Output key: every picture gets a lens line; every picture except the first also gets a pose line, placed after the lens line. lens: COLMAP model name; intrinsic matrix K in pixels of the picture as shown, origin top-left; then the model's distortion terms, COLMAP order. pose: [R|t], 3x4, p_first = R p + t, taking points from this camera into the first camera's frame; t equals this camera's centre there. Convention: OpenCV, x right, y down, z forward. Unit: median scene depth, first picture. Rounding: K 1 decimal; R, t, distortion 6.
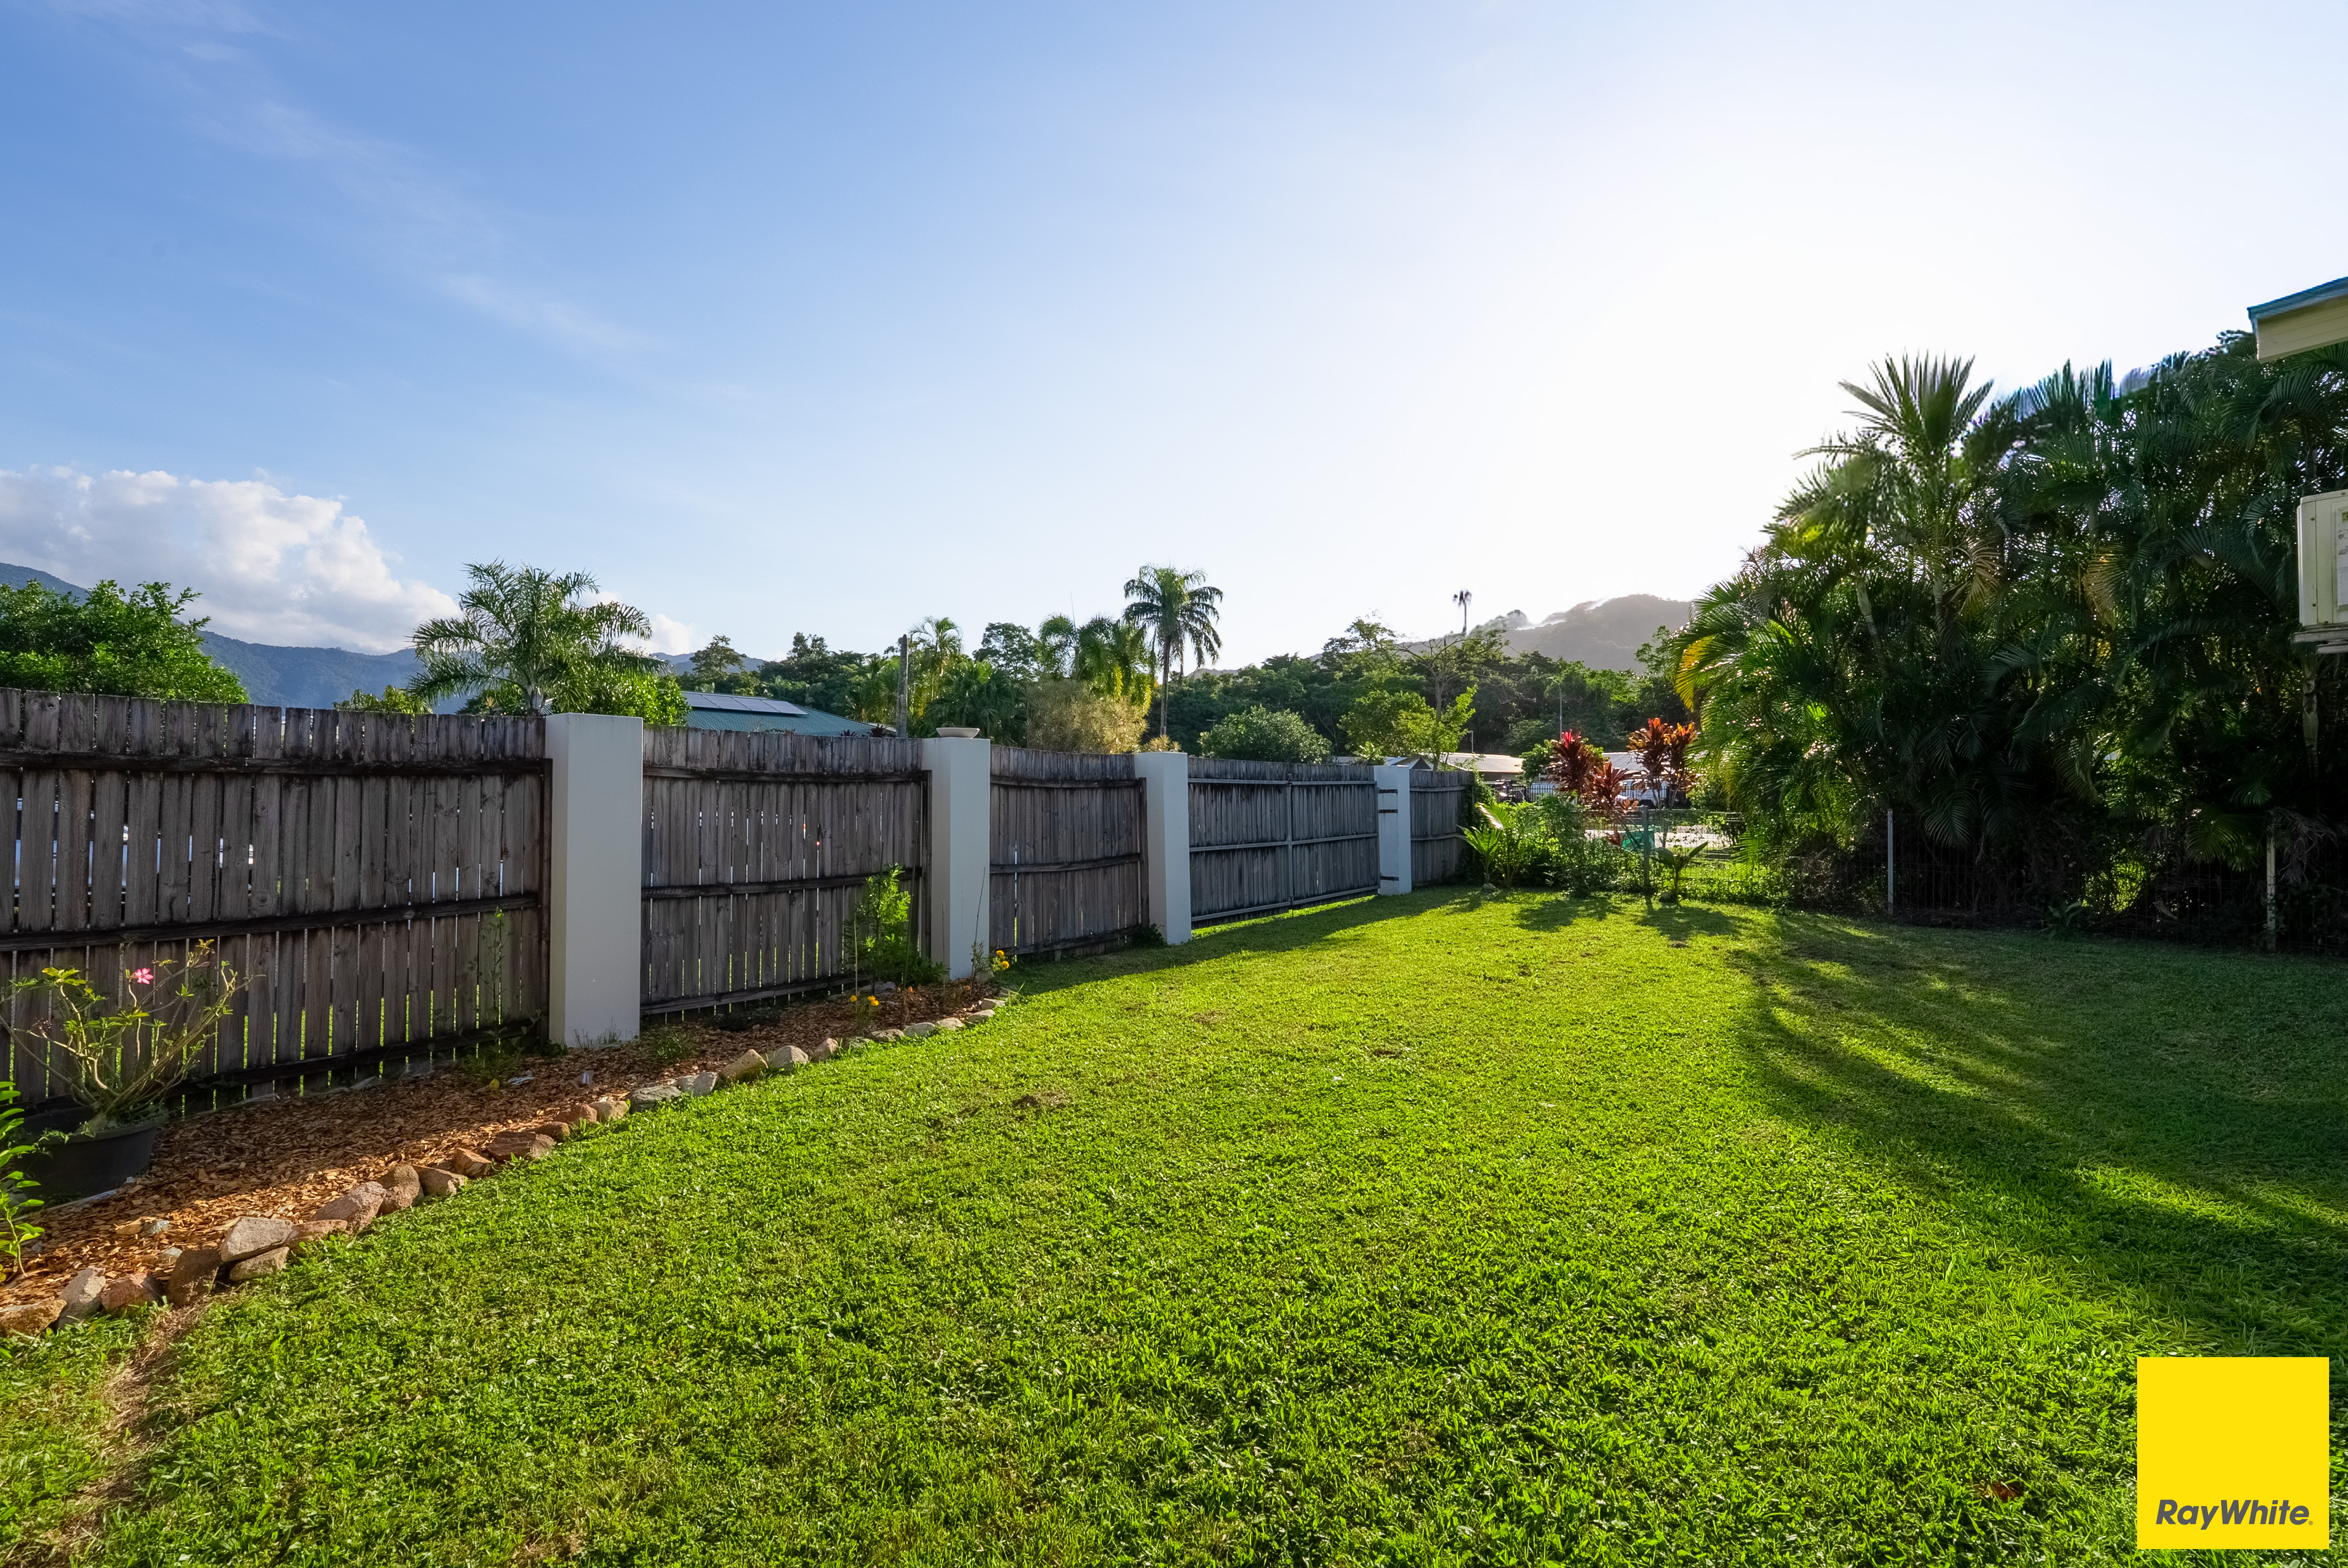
lens RADIAL K [[971.6, 0, 1174.0], [0, 971.6, 784.0], [0, 0, 1]] dist [-0.000005, -0.000283]
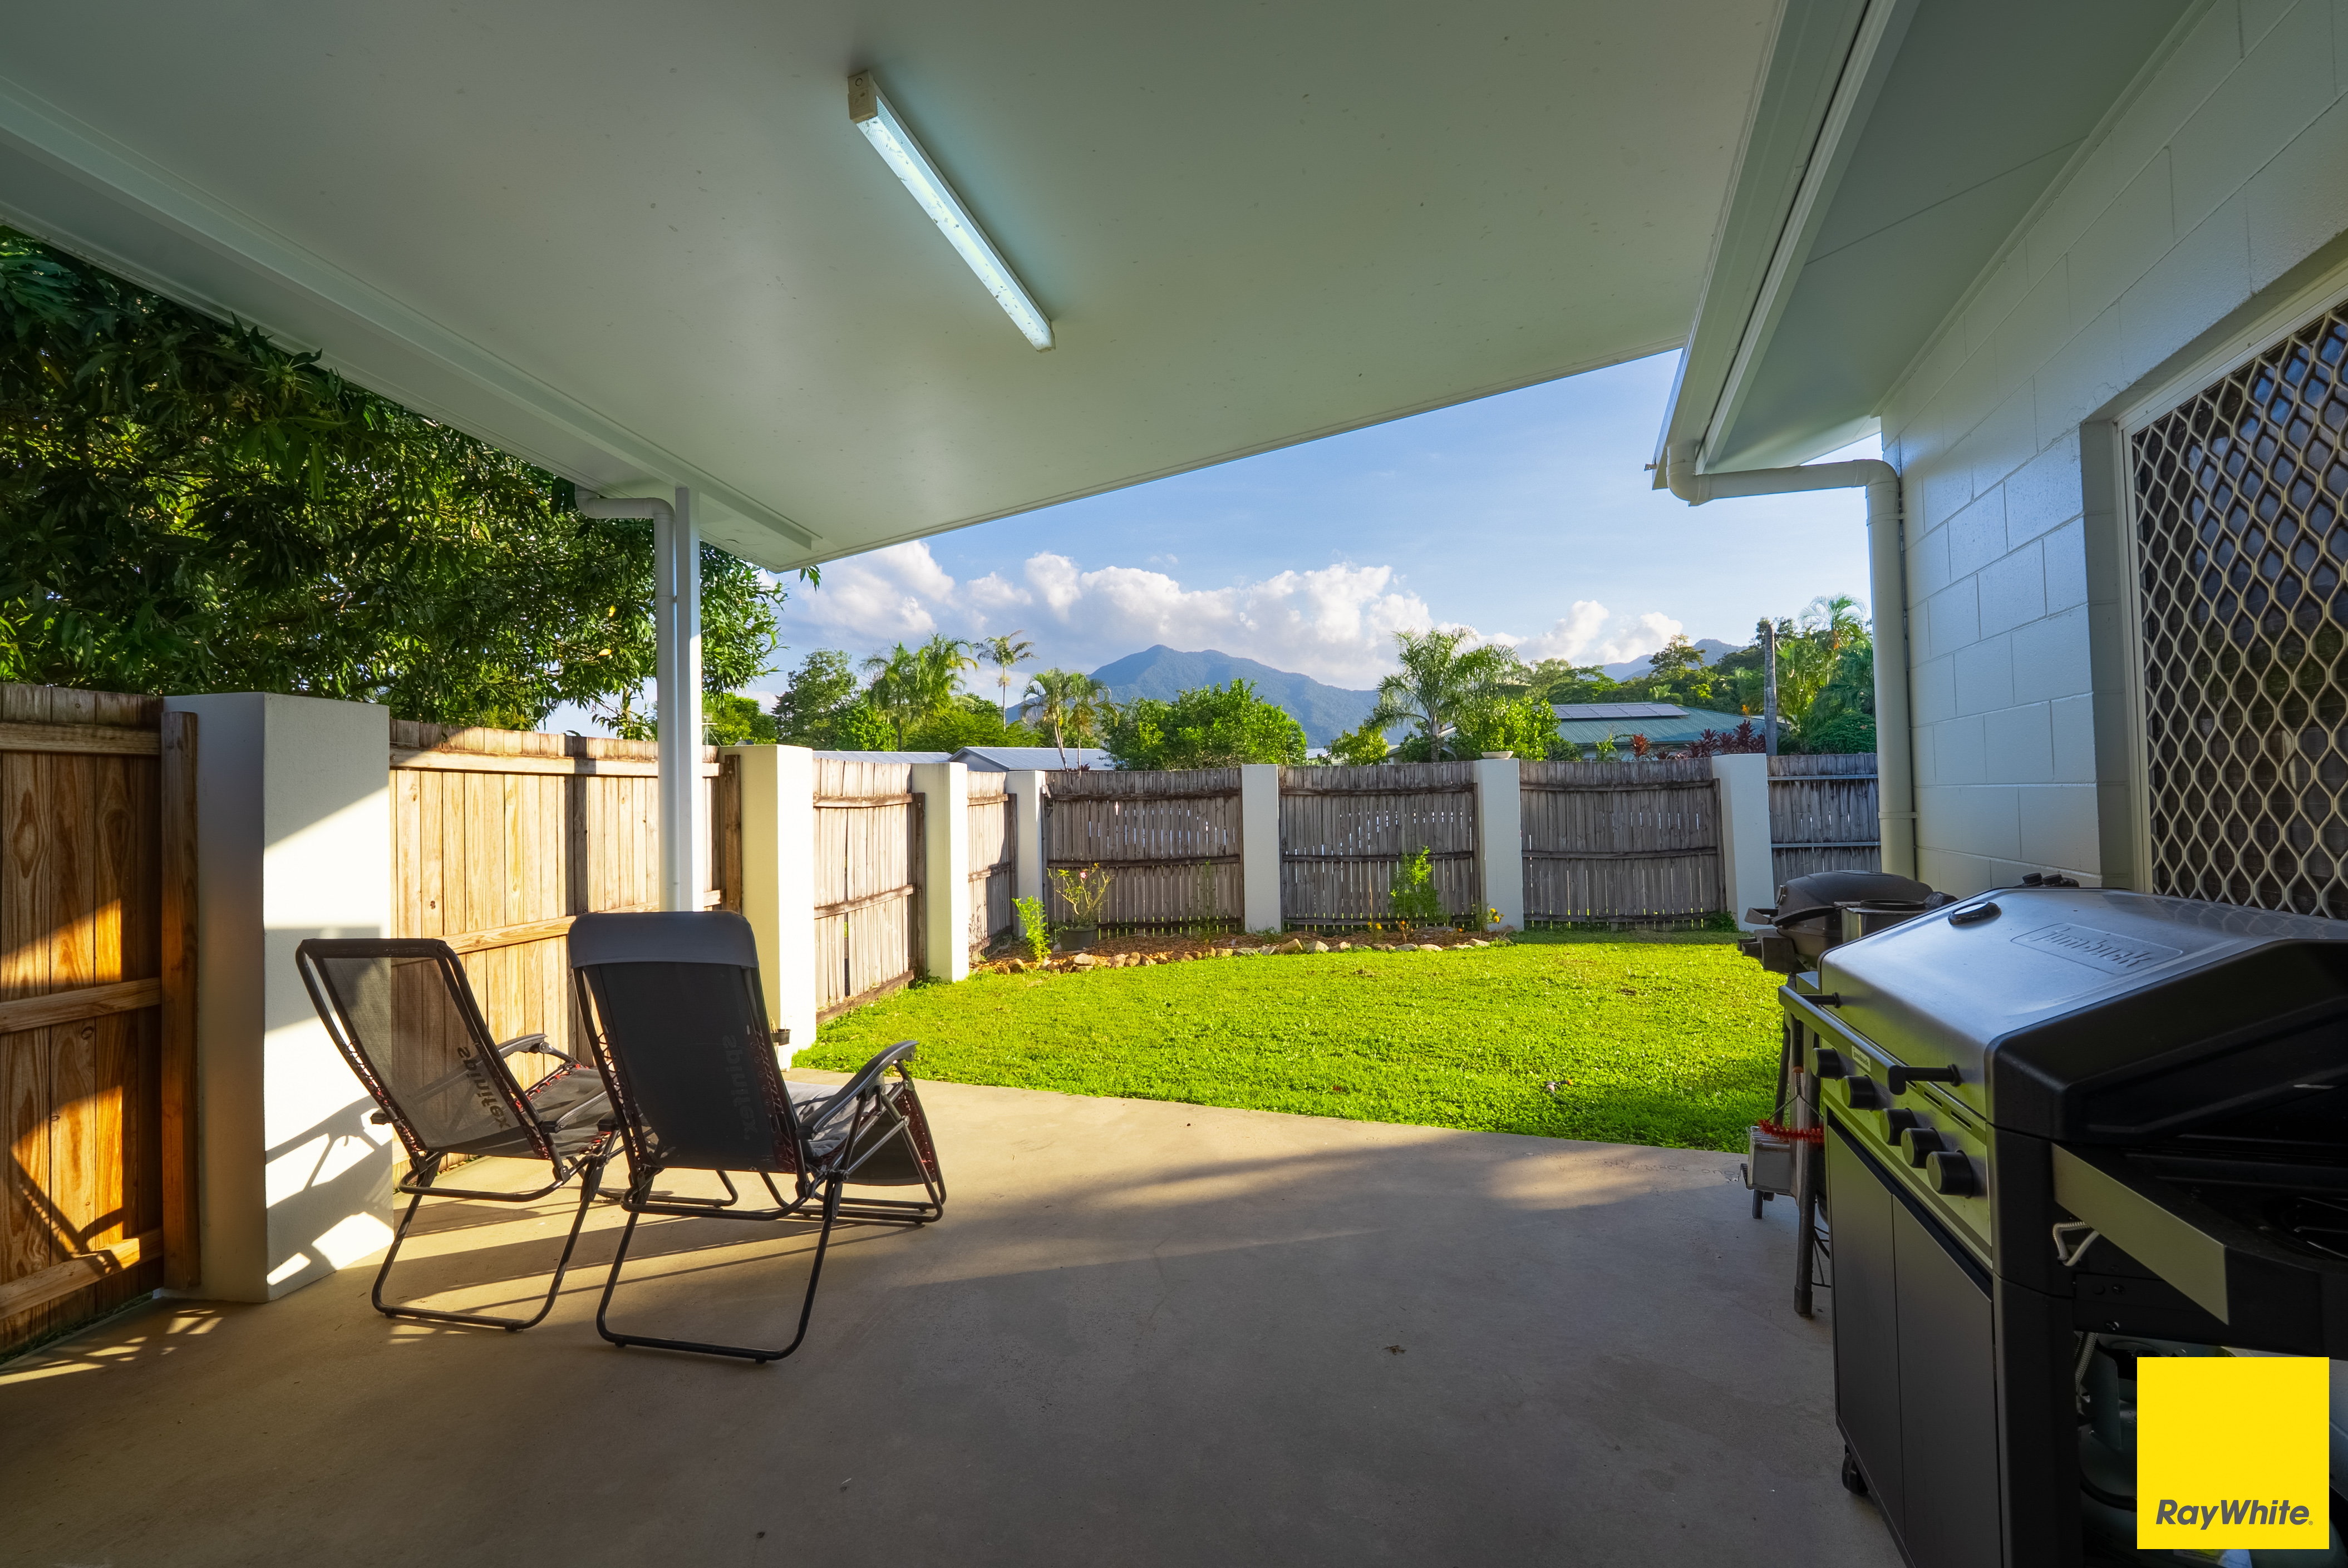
lens RADIAL K [[971.6, 0, 1174.0], [0, 971.6, 784.0], [0, 0, 1]] dist [-0.000005, -0.000283]
pose [[0.575325, -0.031592, -0.817315, 0.677834], [0.033887, 0.999316, -0.014774, -0.006815], [0.817223, -0.019197, 0.576002, -0.194933]]
